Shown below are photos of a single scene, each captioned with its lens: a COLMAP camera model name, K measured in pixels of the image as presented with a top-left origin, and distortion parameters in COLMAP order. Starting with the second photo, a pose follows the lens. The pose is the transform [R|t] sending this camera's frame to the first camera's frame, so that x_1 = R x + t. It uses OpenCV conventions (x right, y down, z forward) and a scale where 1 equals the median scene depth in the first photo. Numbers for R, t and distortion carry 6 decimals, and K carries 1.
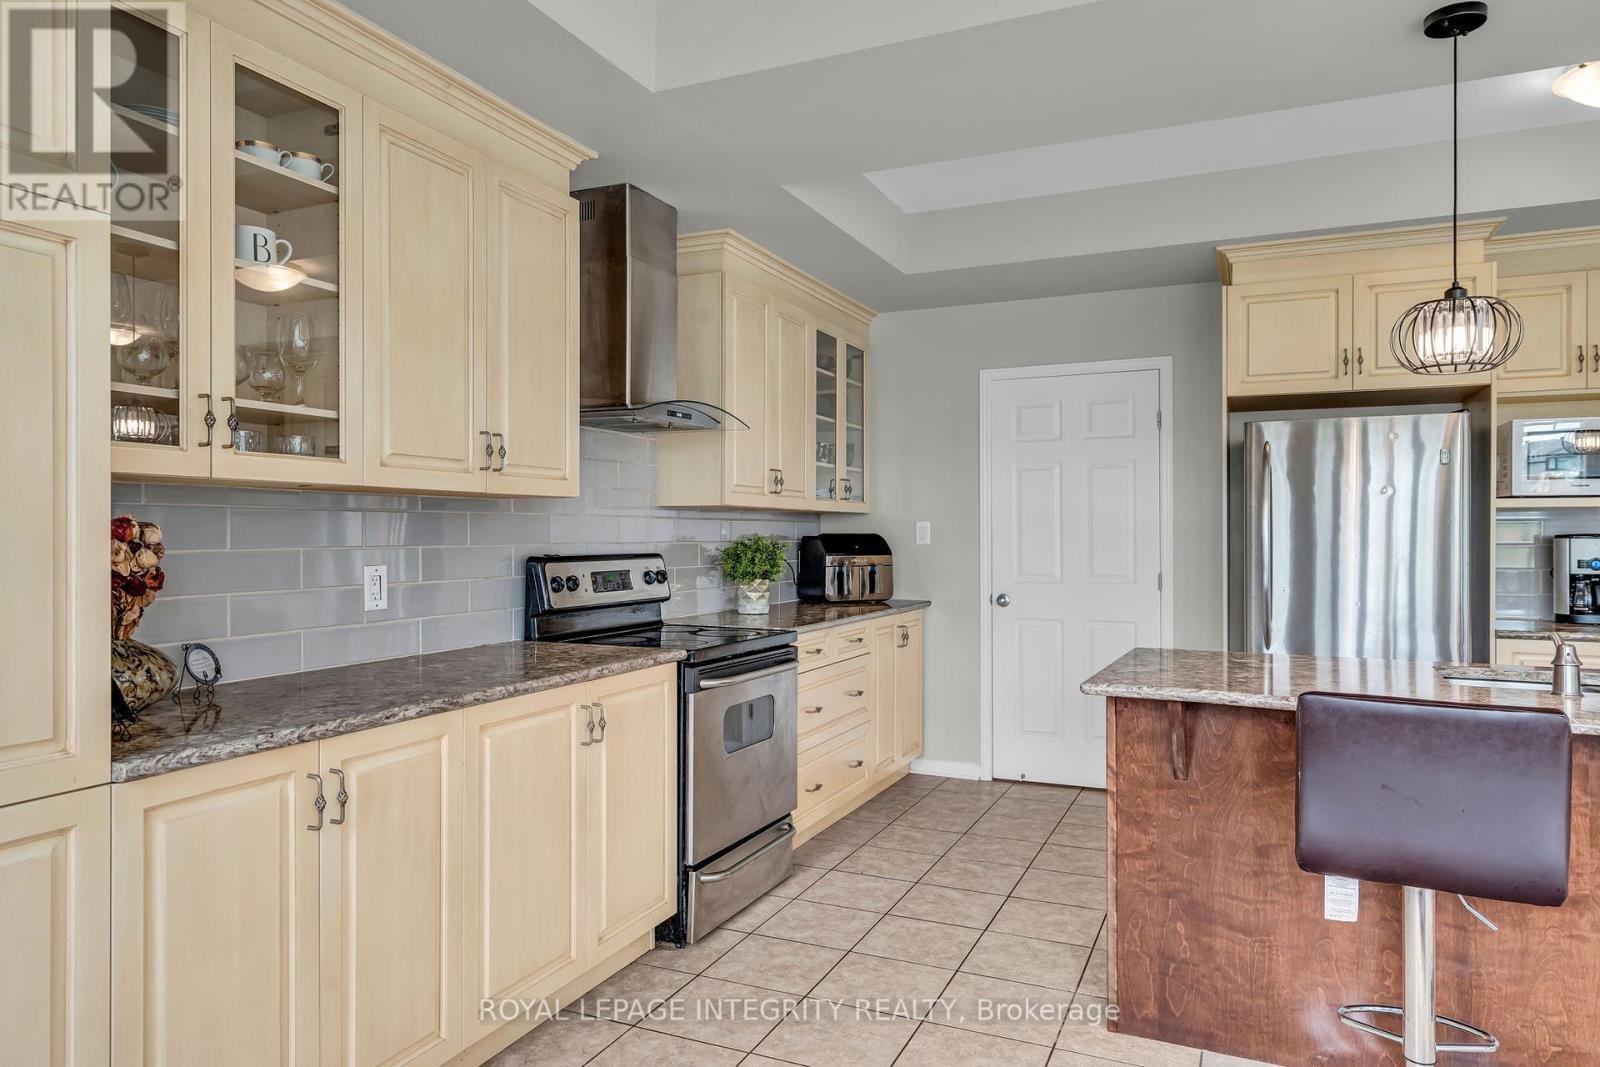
lens RADIAL K [[1030.5, 0, 799.2], [0, 1030.5, 530.8], [0, 0, 1]] dist [-0.004006, -0.000585]
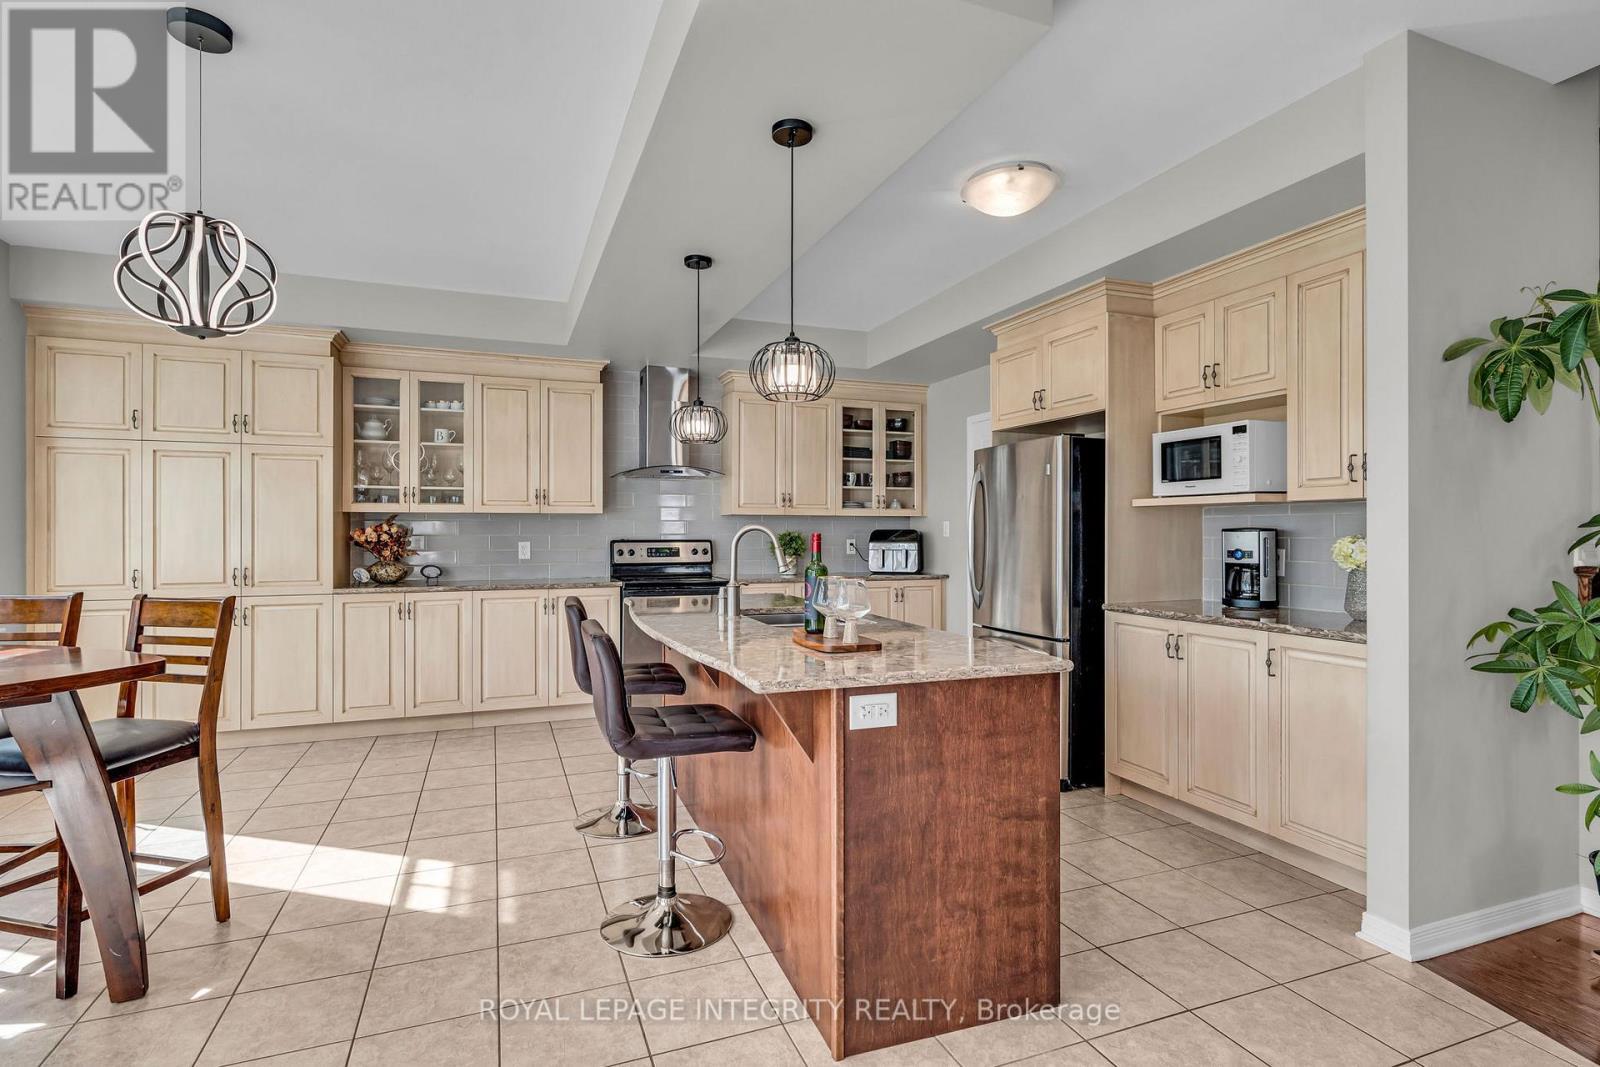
lens RADIAL K [[776.0, 0, 789.7], [0, 776.0, 529.0], [0, 0, 1]] dist [0.002842, 0.000030]
pose [[0.714006, -0.004170, -0.700127, 1.156056], [0.002159, 0.999991, -0.003753, 0.008018], [0.700136, 0.001168, 0.714009, 0.055660]]
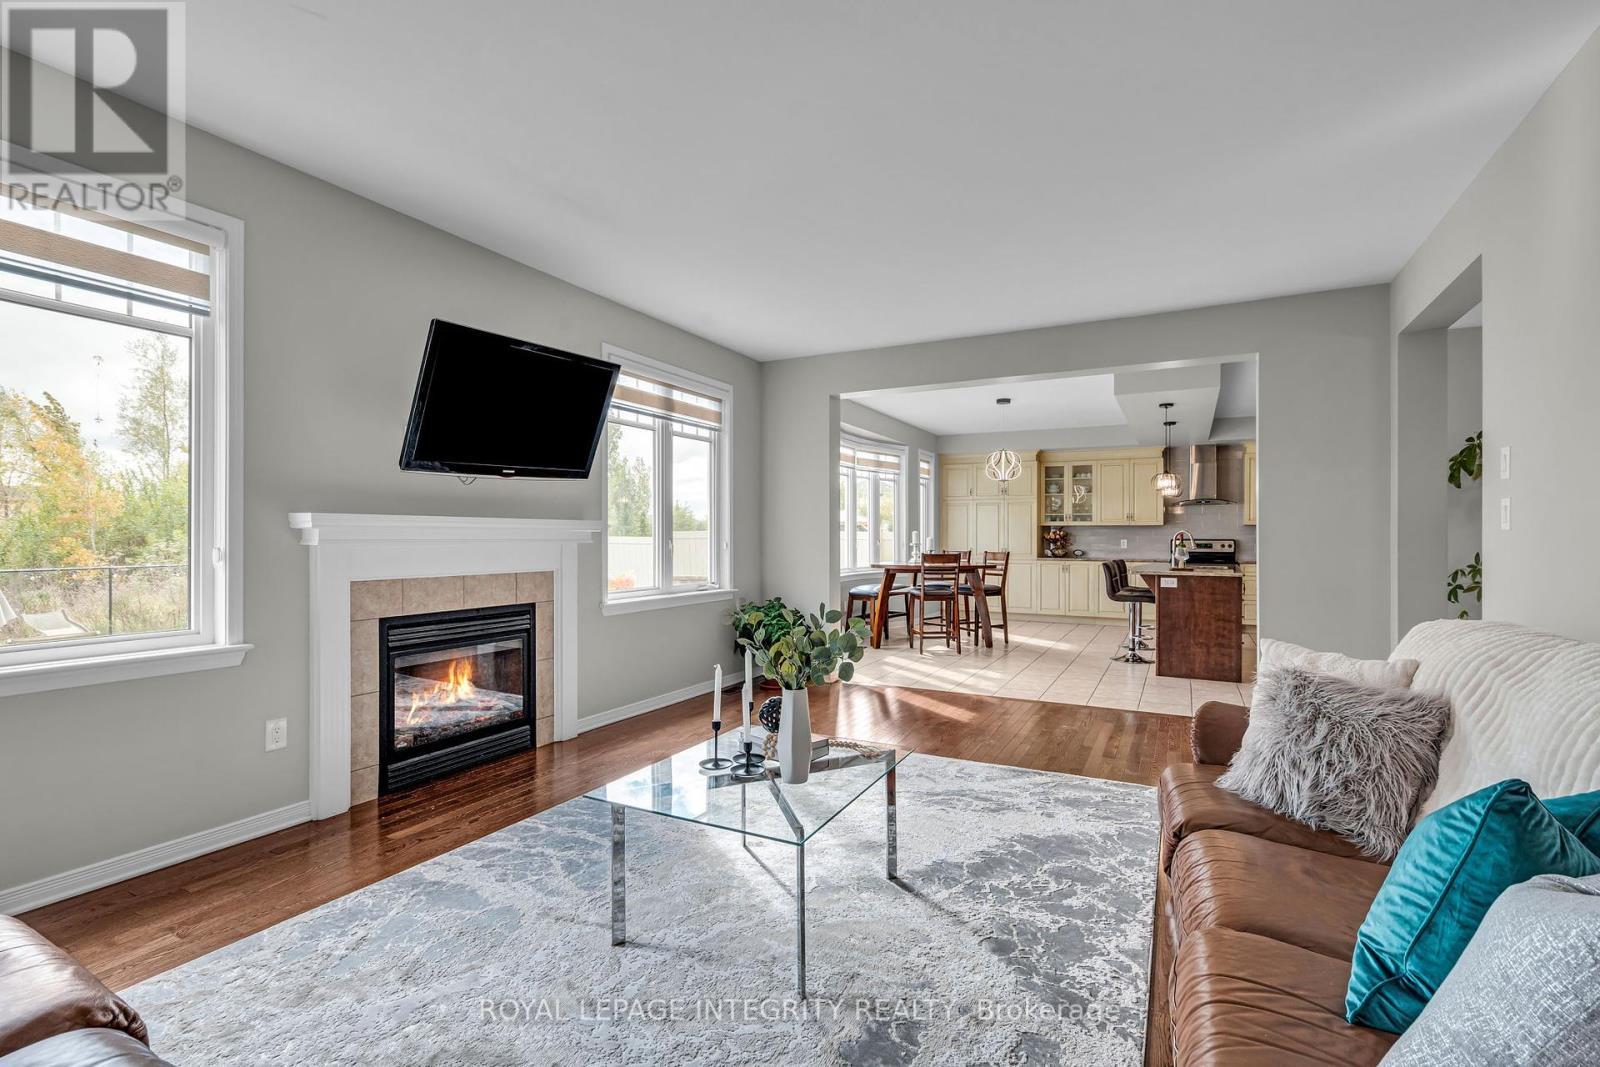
lens RADIAL K [[776.0, 0, 791.5], [0, 776.0, 535.1], [0, 0, 1]] dist [0.002842, 0.000030]
pose [[-0.052634, -0.004231, -0.998605, 2.871536], [-0.004038, 0.999984, -0.004024, 0.027392], [0.998606, 0.003820, -0.052650, -0.373203]]
